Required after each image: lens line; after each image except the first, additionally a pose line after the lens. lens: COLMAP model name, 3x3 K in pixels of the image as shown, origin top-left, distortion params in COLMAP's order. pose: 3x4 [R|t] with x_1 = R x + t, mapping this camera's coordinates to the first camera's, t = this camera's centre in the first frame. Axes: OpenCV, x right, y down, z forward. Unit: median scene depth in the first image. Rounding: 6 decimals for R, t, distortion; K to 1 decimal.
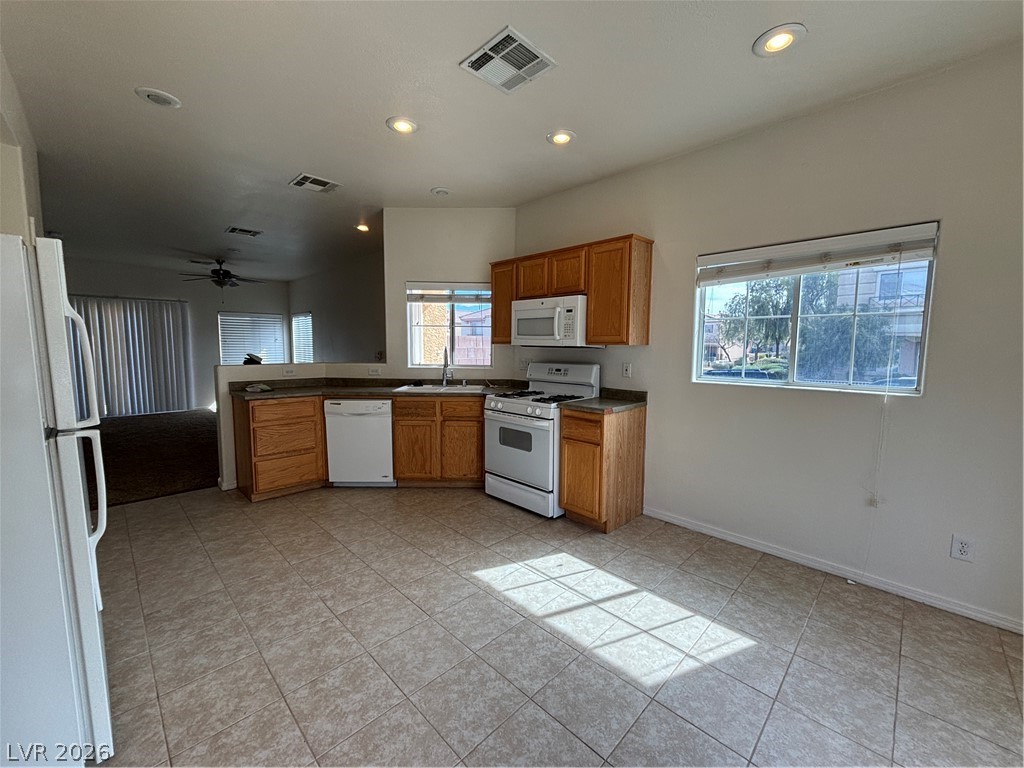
lens RADIAL K [[412.1, 0, 511.7], [0, 412.1, 385.7], [0, 0, 1]] dist [0.001146, 0.000145]
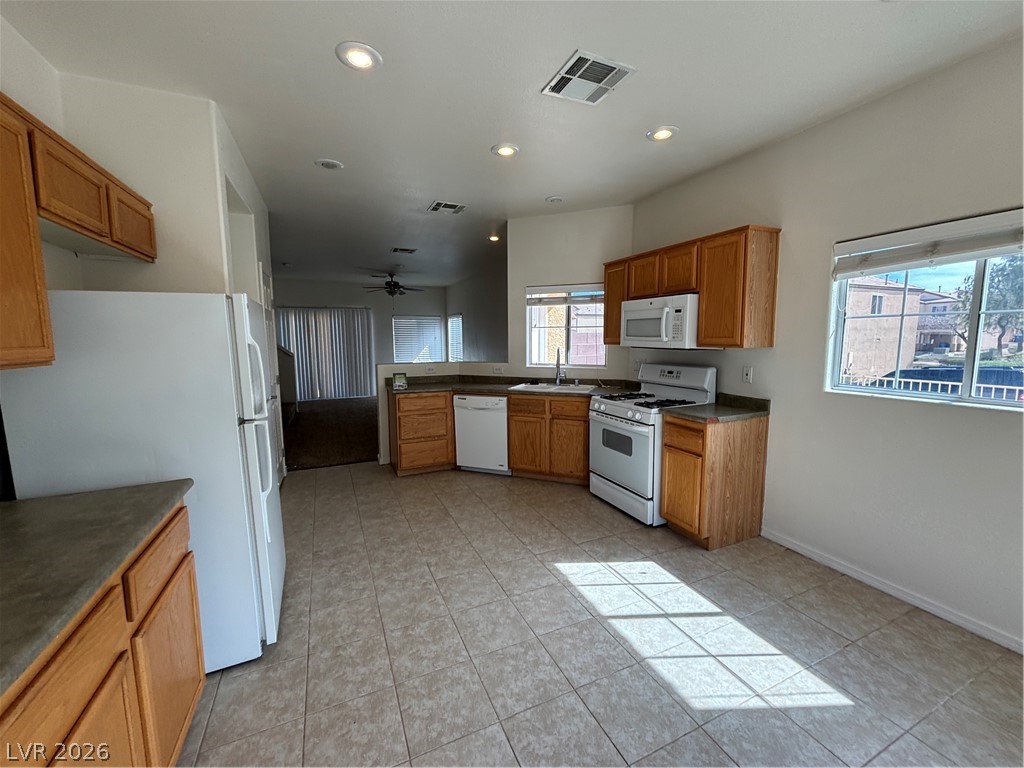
lens RADIAL K [[412.1, 0, 513.0], [0, 412.1, 385.7], [0, 0, 1]] dist [0.001146, 0.000145]
pose [[0.935822, 0.027501, -0.351398, 0.144452], [-0.020288, 0.999501, 0.024193, -0.030698], [0.351888, -0.015511, 0.935913, -0.027019]]
